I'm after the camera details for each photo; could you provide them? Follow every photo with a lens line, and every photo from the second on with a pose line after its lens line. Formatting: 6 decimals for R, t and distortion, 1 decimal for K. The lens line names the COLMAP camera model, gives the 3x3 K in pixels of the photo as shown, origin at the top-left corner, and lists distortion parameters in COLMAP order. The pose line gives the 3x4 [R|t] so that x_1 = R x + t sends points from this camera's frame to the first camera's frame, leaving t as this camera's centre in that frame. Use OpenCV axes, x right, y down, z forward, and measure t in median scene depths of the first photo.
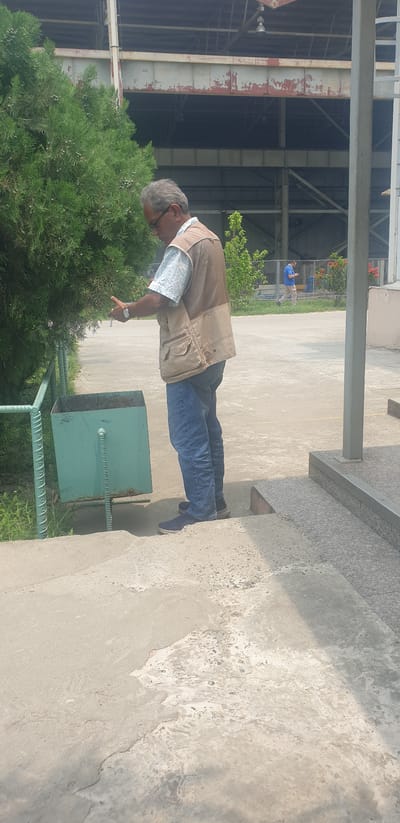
lens RADIAL K [[589.6, 0, 216.8], [0, 589.6, 410.8], [0, 0, 1]] dist [-0.079963, -0.001129]
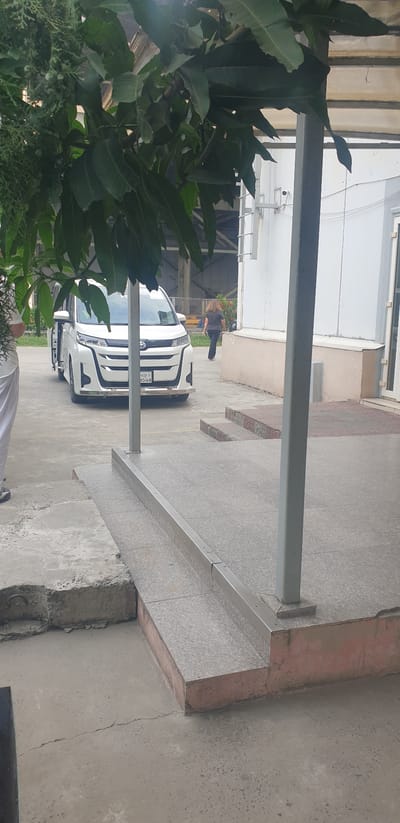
lens RADIAL K [[589.6, 0, 216.8], [0, 589.6, 410.8], [0, 0, 1]] dist [-0.079963, -0.001129]
pose [[0.985418, 0.046064, 0.163797, 0.344540], [-0.038058, 0.997938, -0.051685, 0.087996], [-0.165840, 0.044698, 0.985139, -1.097722]]
